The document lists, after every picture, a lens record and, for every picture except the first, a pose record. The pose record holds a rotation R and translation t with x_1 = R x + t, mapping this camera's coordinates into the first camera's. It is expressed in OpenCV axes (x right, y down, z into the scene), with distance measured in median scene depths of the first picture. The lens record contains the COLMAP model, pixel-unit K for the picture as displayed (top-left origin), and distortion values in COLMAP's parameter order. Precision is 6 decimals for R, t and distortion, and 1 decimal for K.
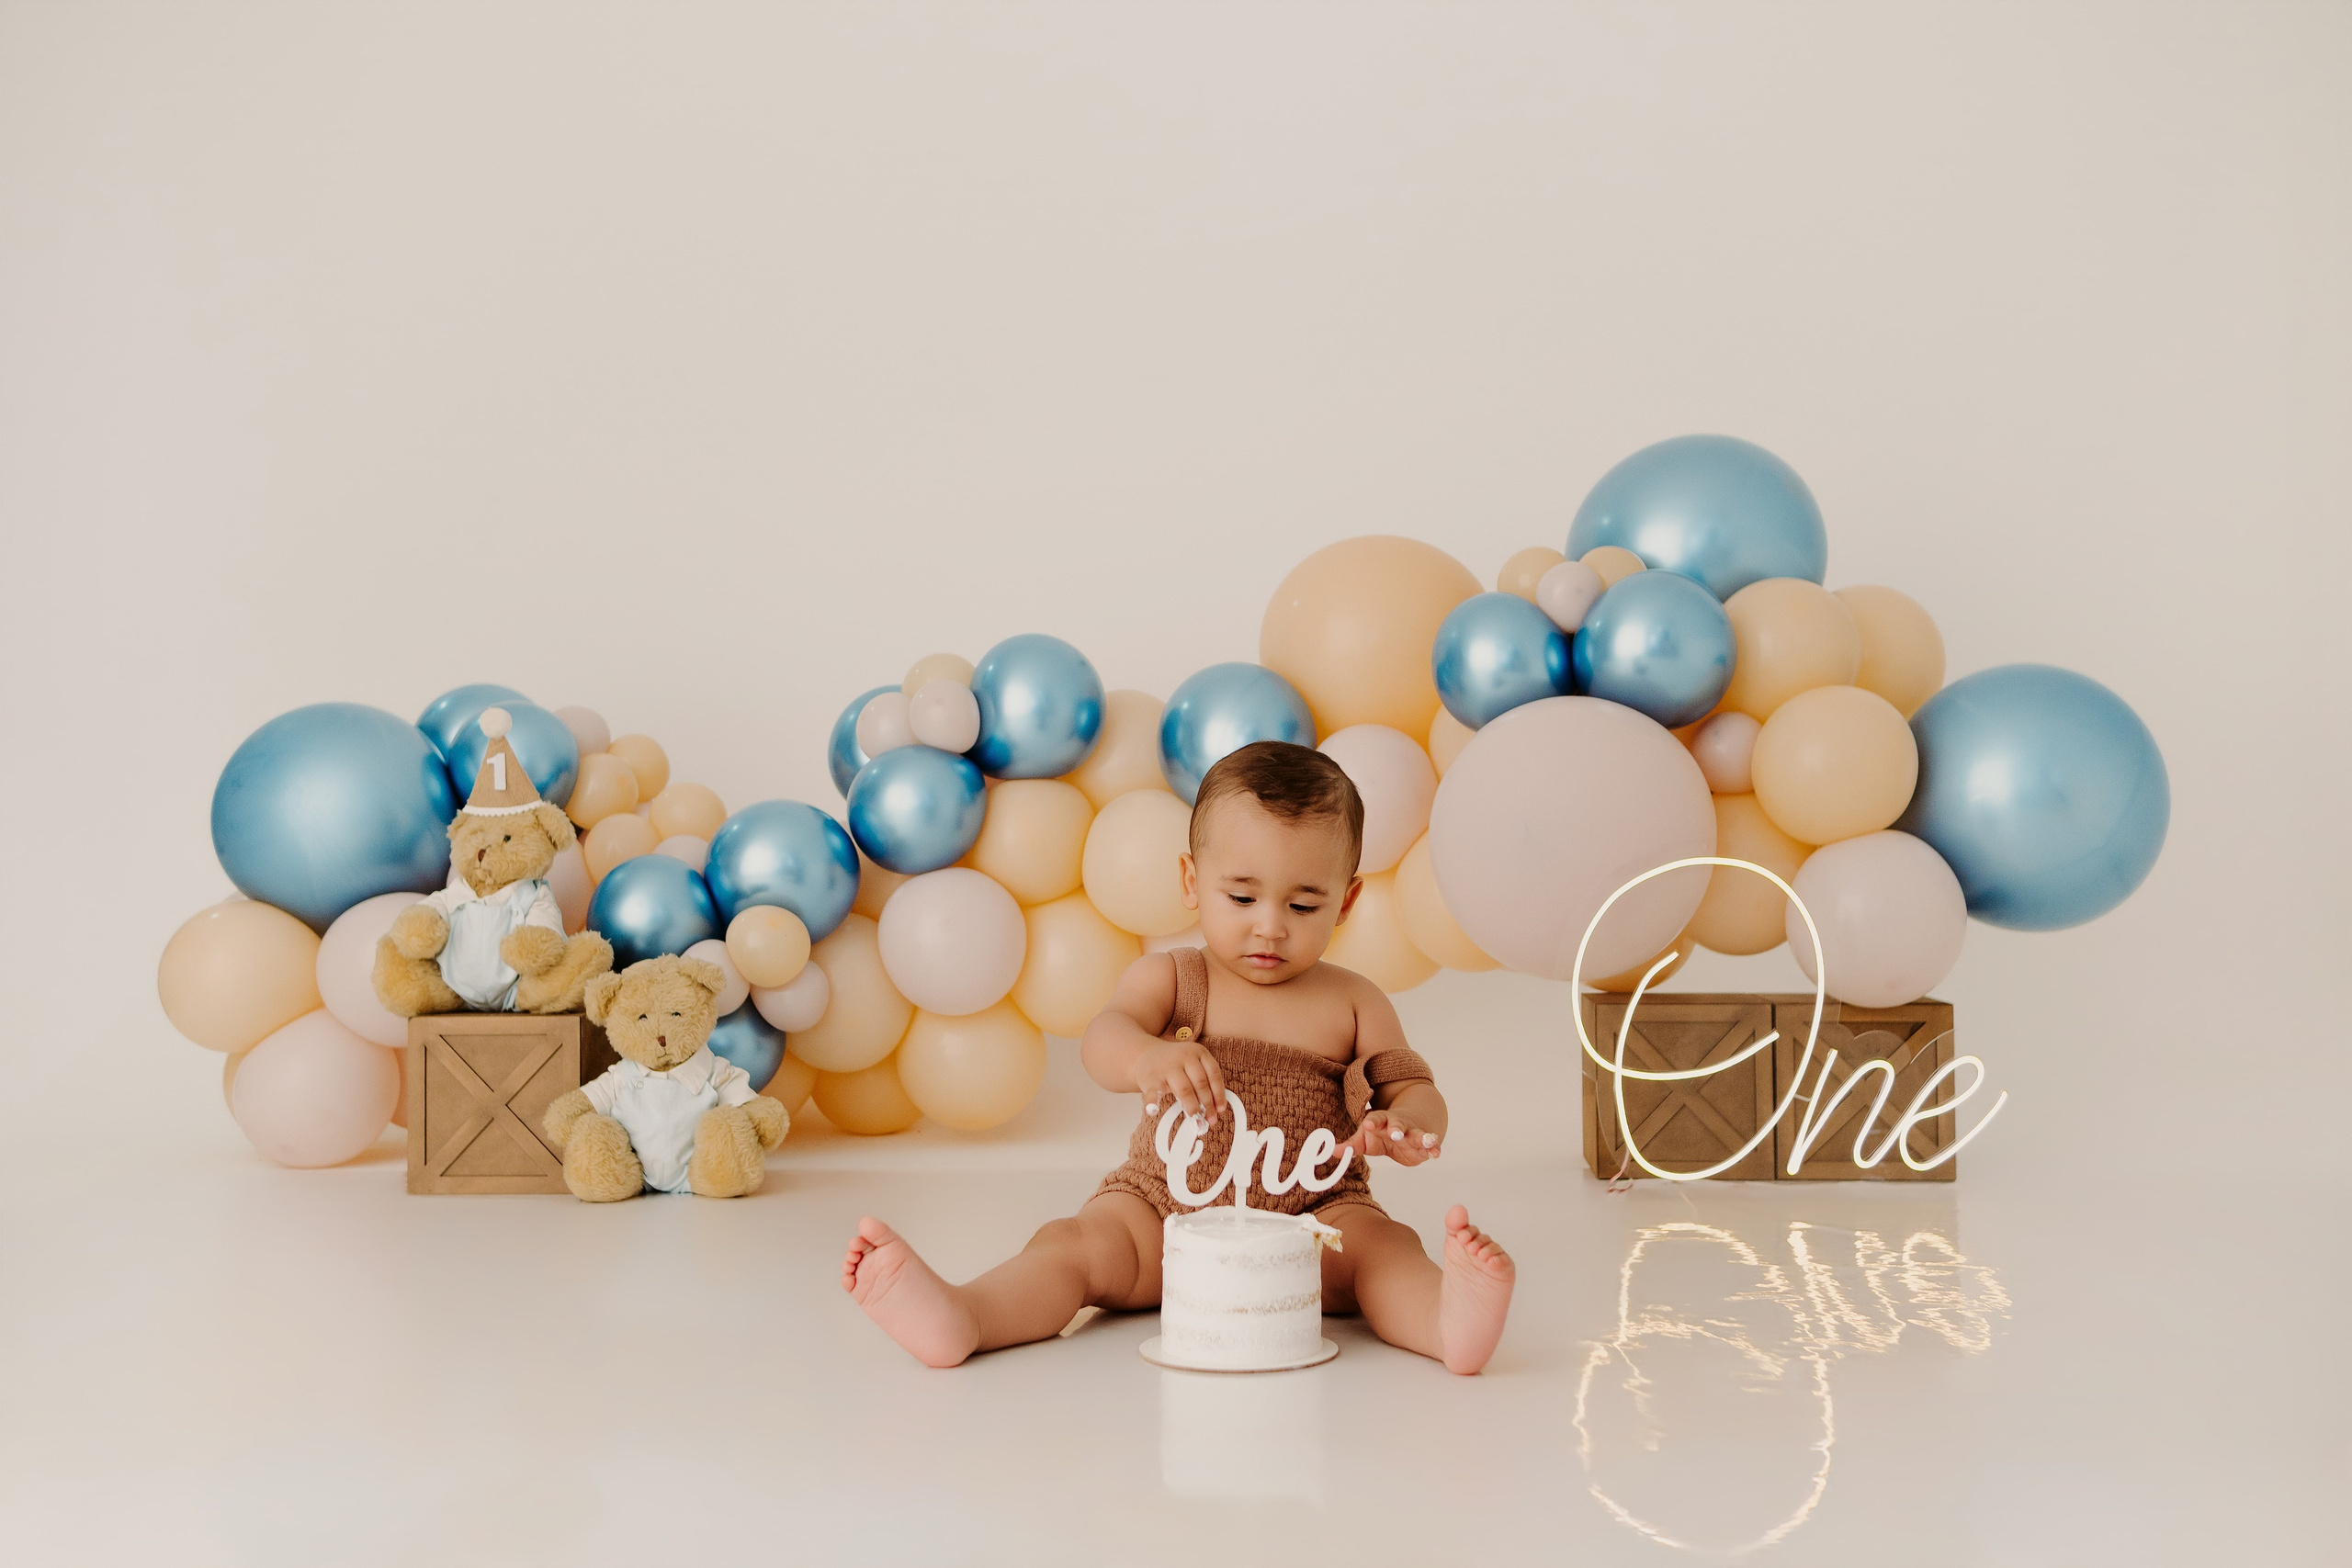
lens RADIAL K [[2324.9, 0, 1221.8], [0, 2324.9, 791.7], [0, 0, 1]] dist [0.031809, 0.000000]
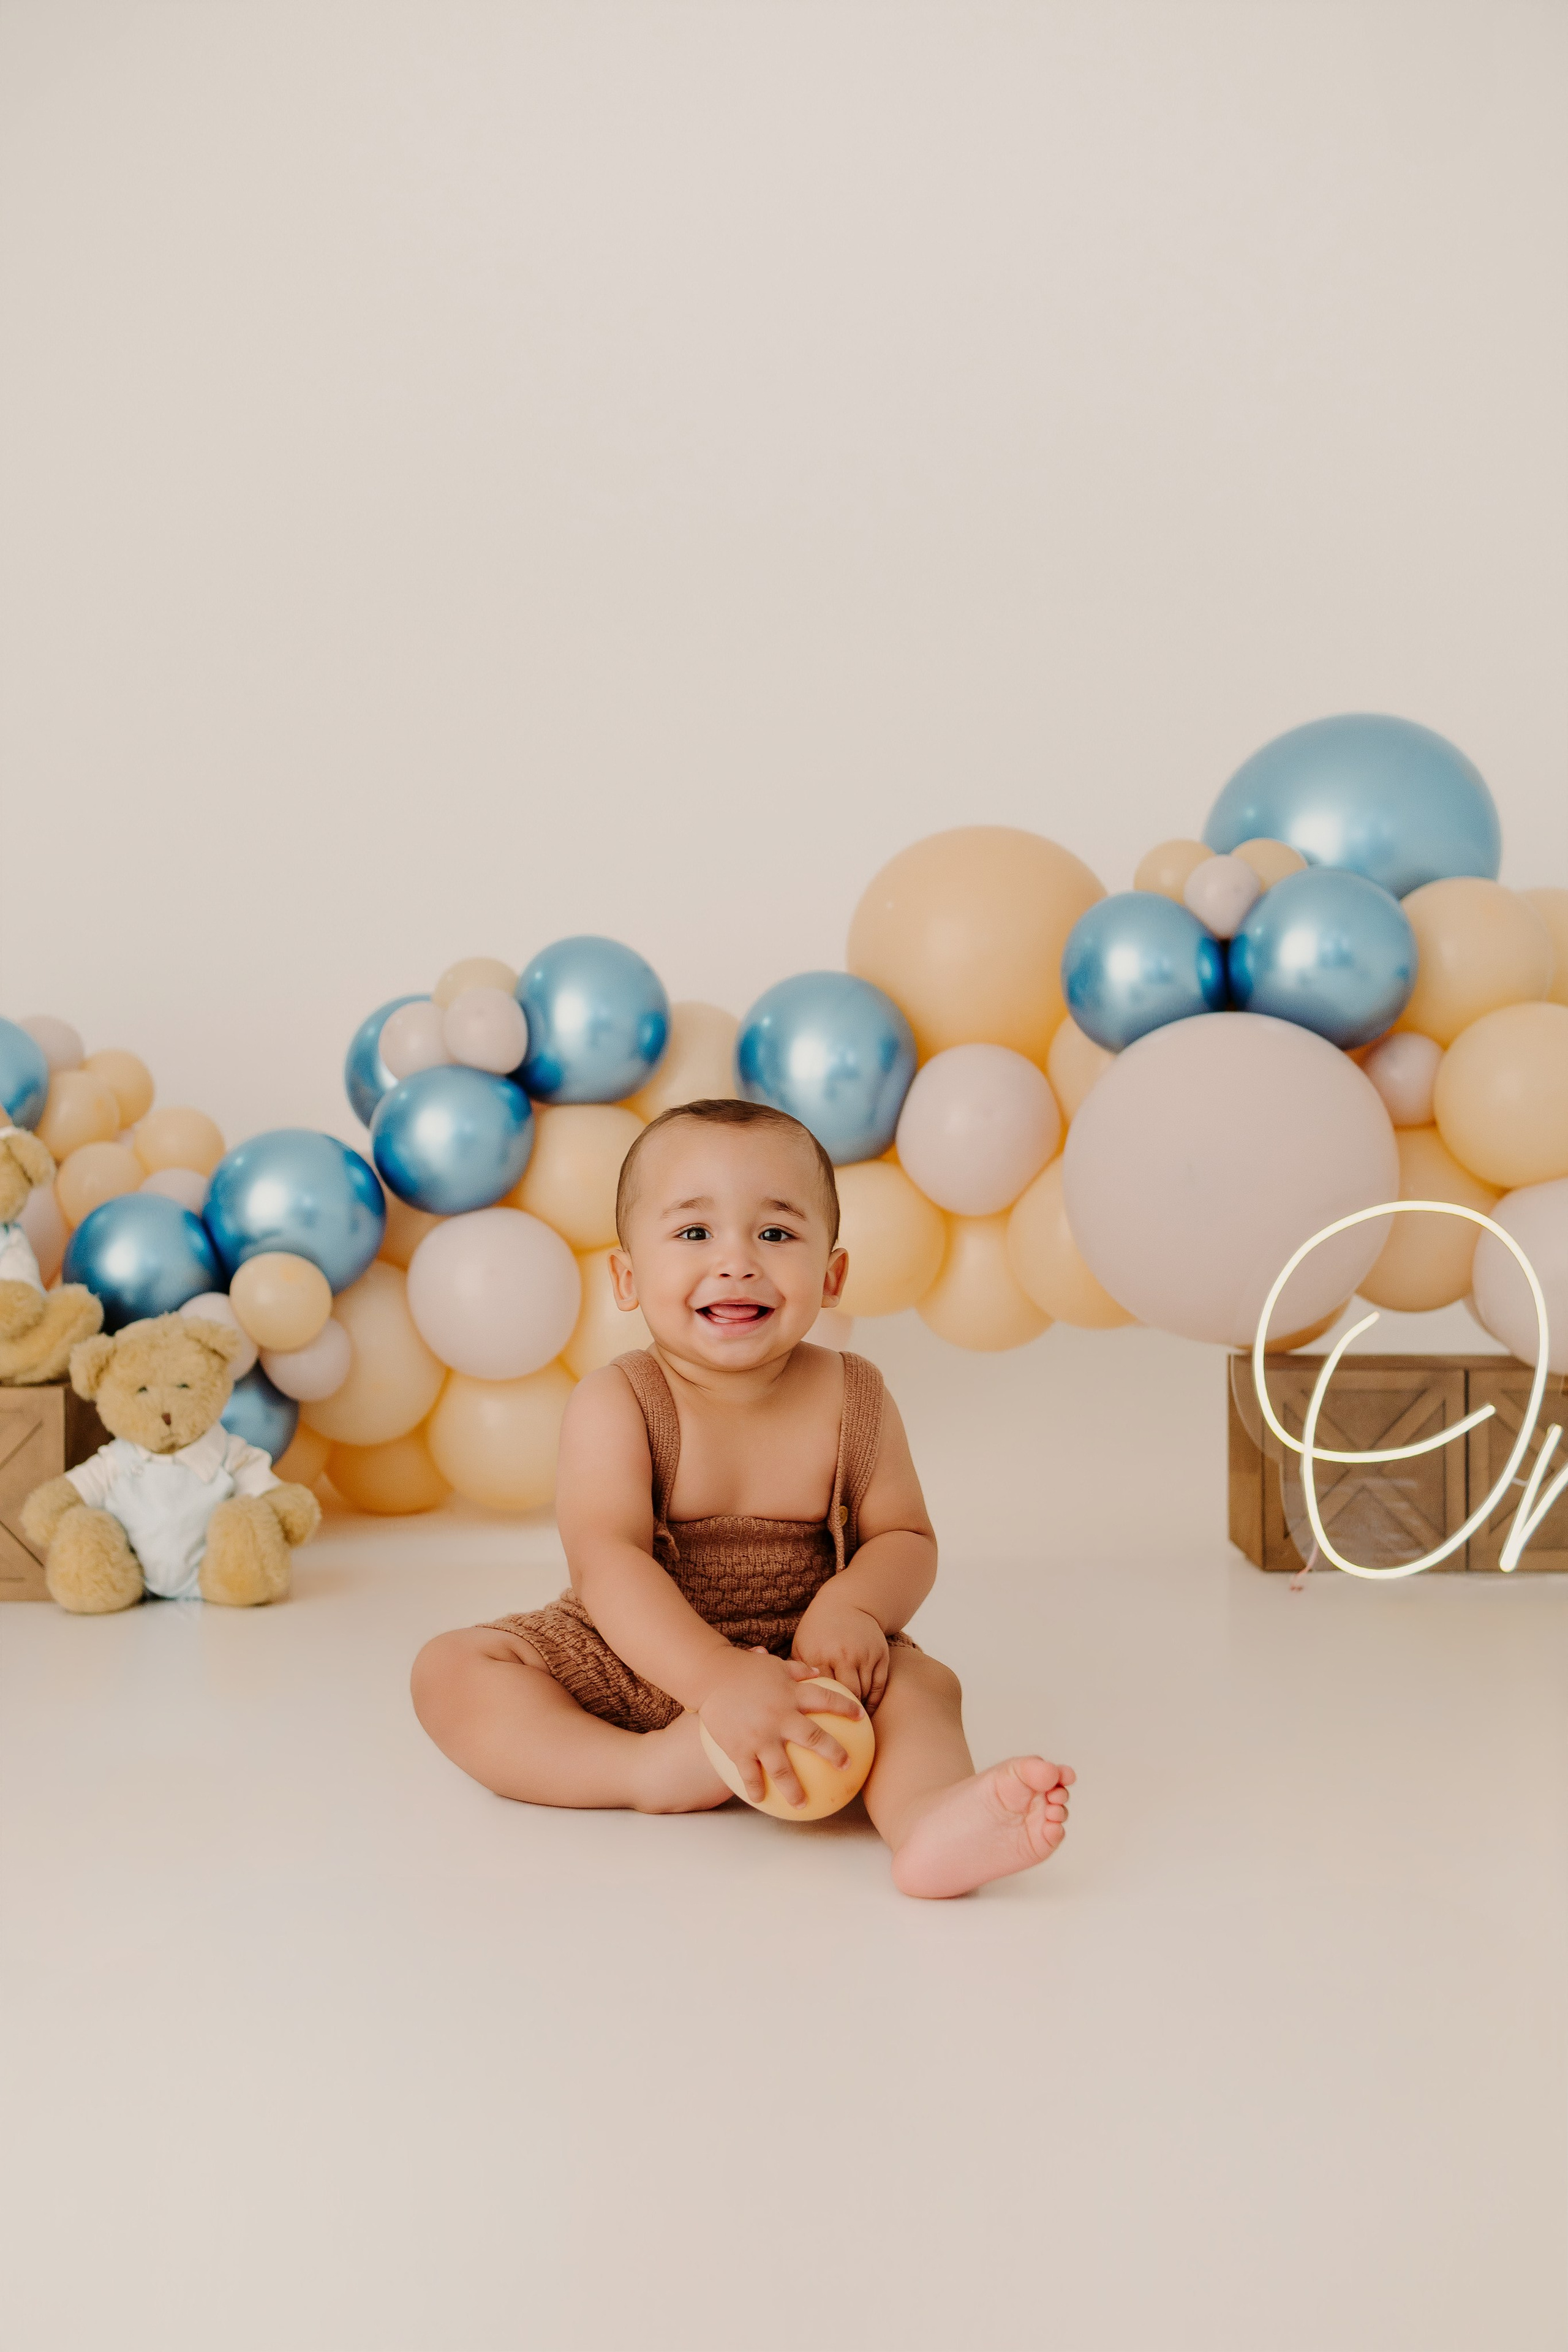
lens RADIAL K [[2325.1, 0, 777.7], [0, 2325.1, 1173.9], [0, 0, 1]] dist [0.031809, 0.000000]
pose [[0.998302, 0.002827, 0.058174, -0.066585], [-0.004523, 0.999568, 0.029046, -0.005574], [-0.058067, -0.029260, 0.997884, 0.148602]]
